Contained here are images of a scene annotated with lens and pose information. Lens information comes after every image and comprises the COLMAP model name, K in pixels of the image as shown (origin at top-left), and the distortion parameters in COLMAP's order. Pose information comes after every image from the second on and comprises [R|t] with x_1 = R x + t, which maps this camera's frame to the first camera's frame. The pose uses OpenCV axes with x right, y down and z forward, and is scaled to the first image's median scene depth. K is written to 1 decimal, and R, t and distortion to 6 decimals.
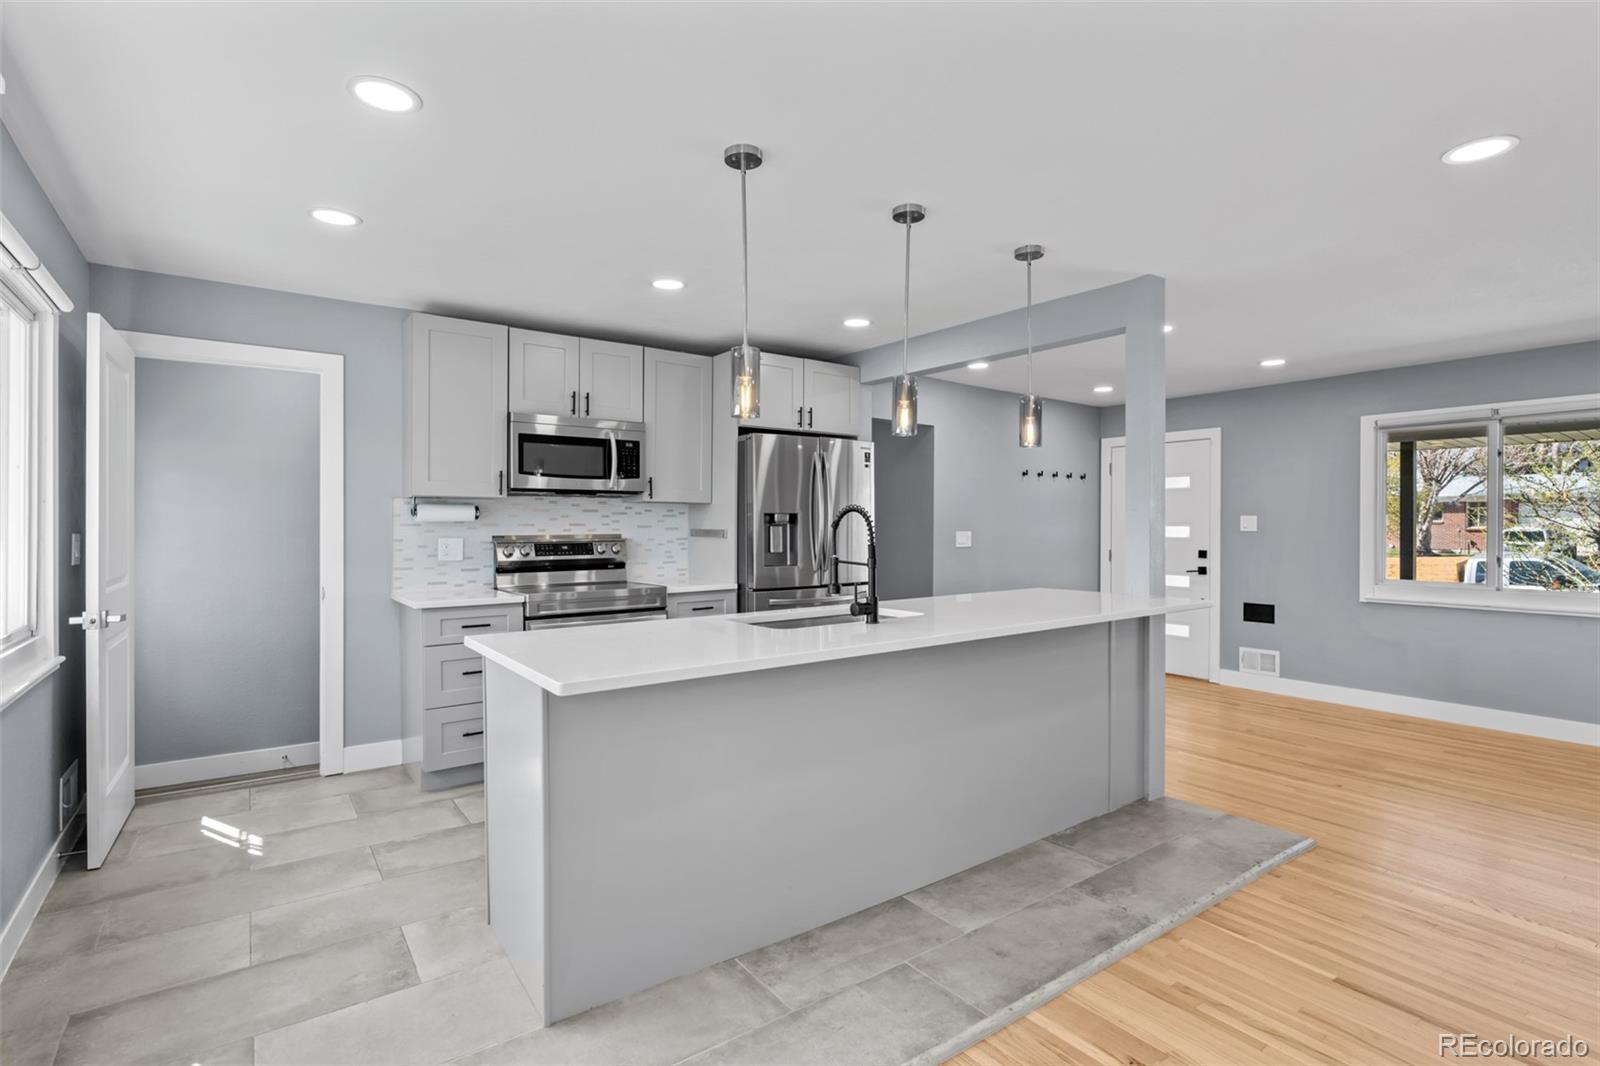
lens RADIAL K [[771.1, 0, 800.0], [0, 771.1, 533.0], [0, 0, 1]] dist [0.001711, 0.000323]
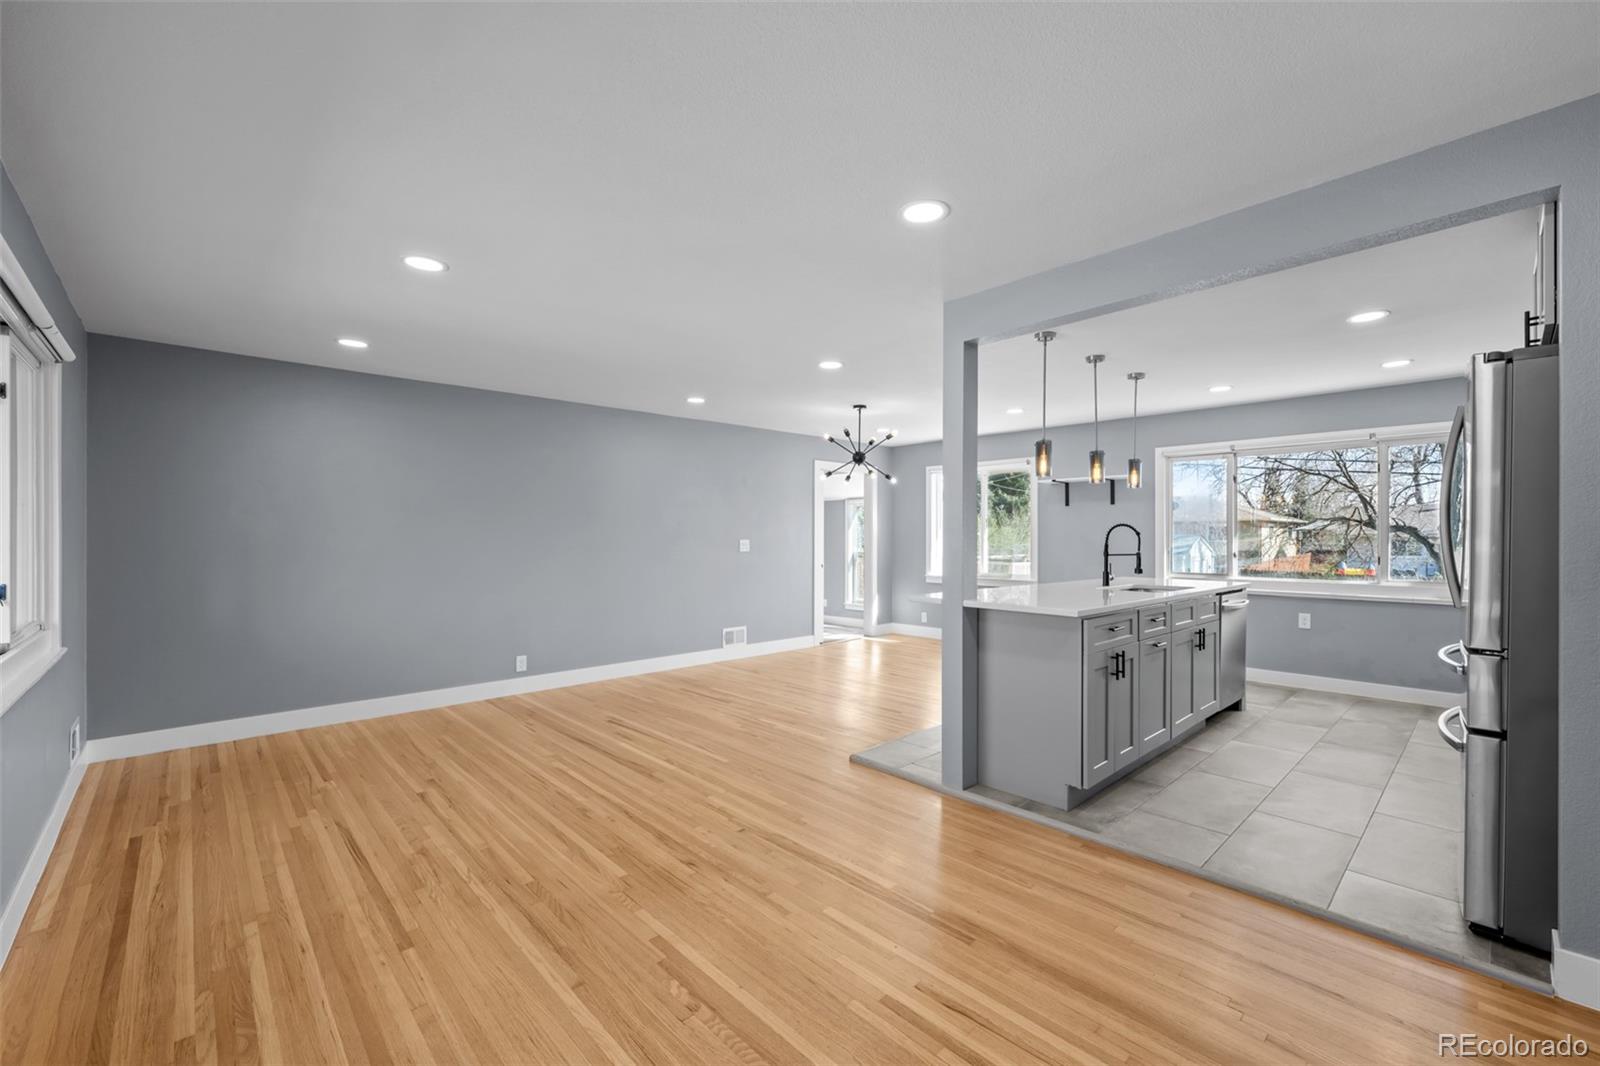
lens RADIAL K [[659.6, 0, 819.1], [0, 659.6, 535.2], [0, 0, 1]] dist [-0.002341, 0.000335]
pose [[-0.989412, -0.001969, -0.145119, 0.637156], [-0.002841, 0.999979, 0.005799, -0.009398], [0.145104, 0.006150, -0.989397, 1.540409]]
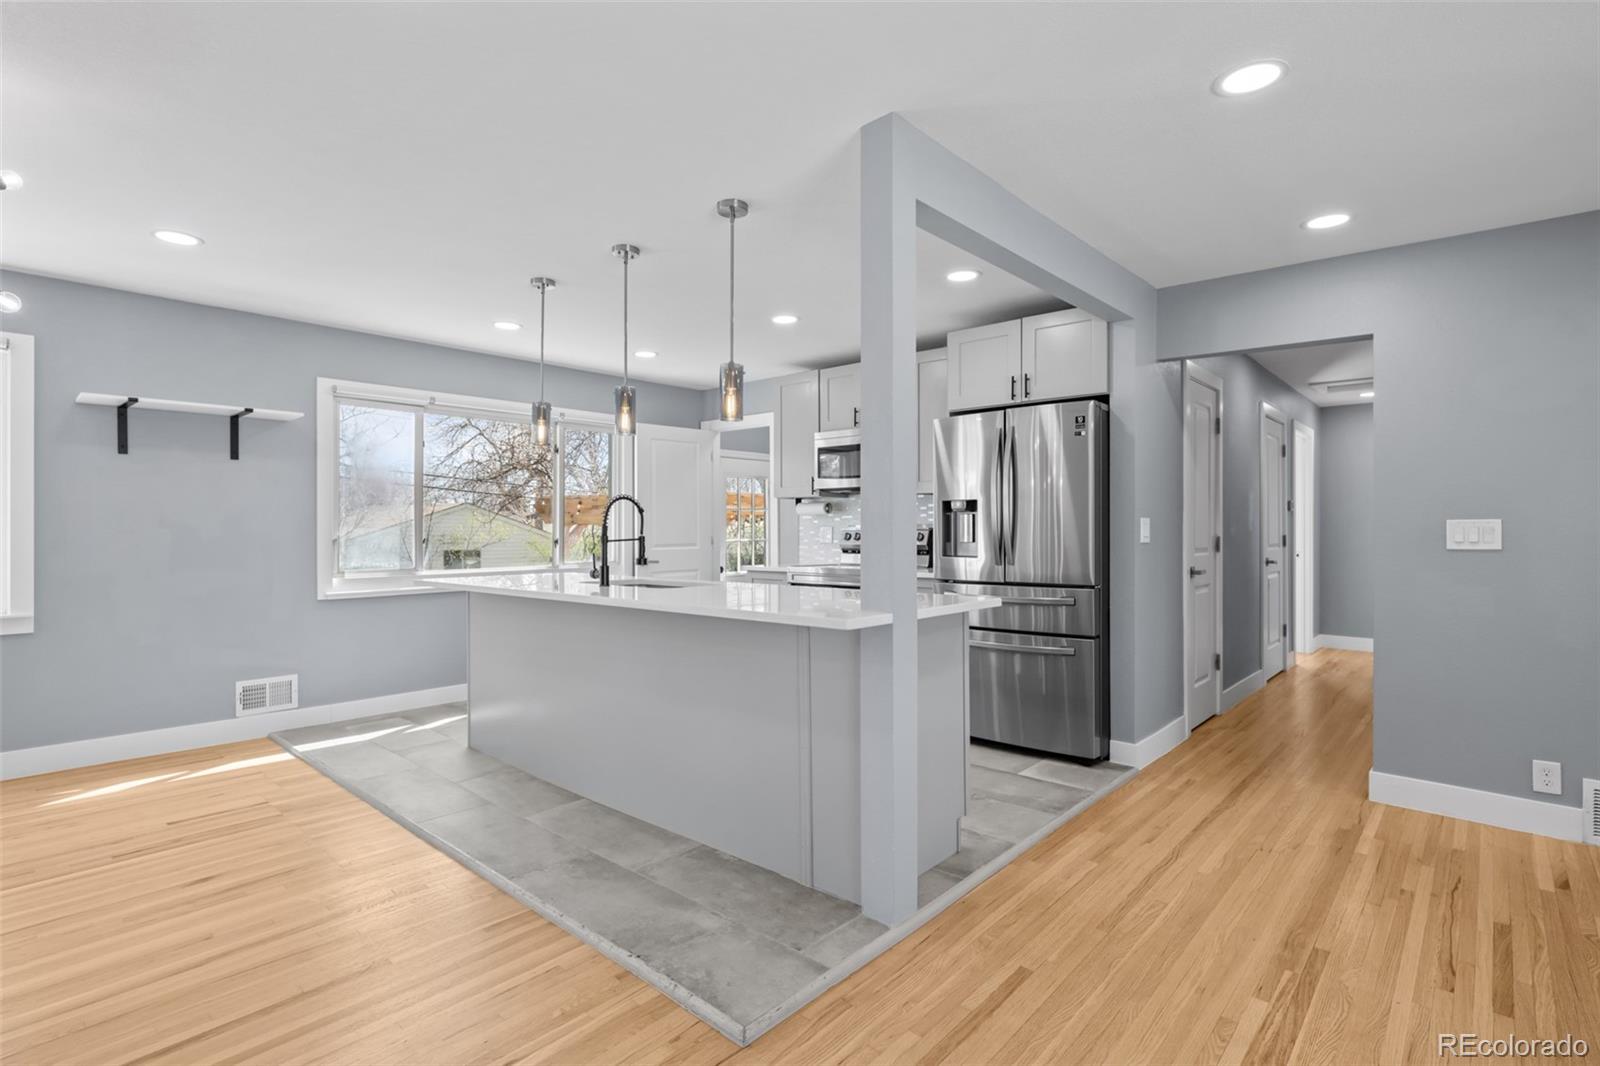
lens RADIAL K [[764.2, 0, 804.2], [0, 764.2, 527.5], [0, 0, 1]] dist [-0.003096, 0.000322]
pose [[0.215643, -0.000297, -0.976472, 0.874864], [-0.007072, 0.999973, -0.001866, 0.011028], [0.976447, 0.007308, 0.215635, 0.647983]]
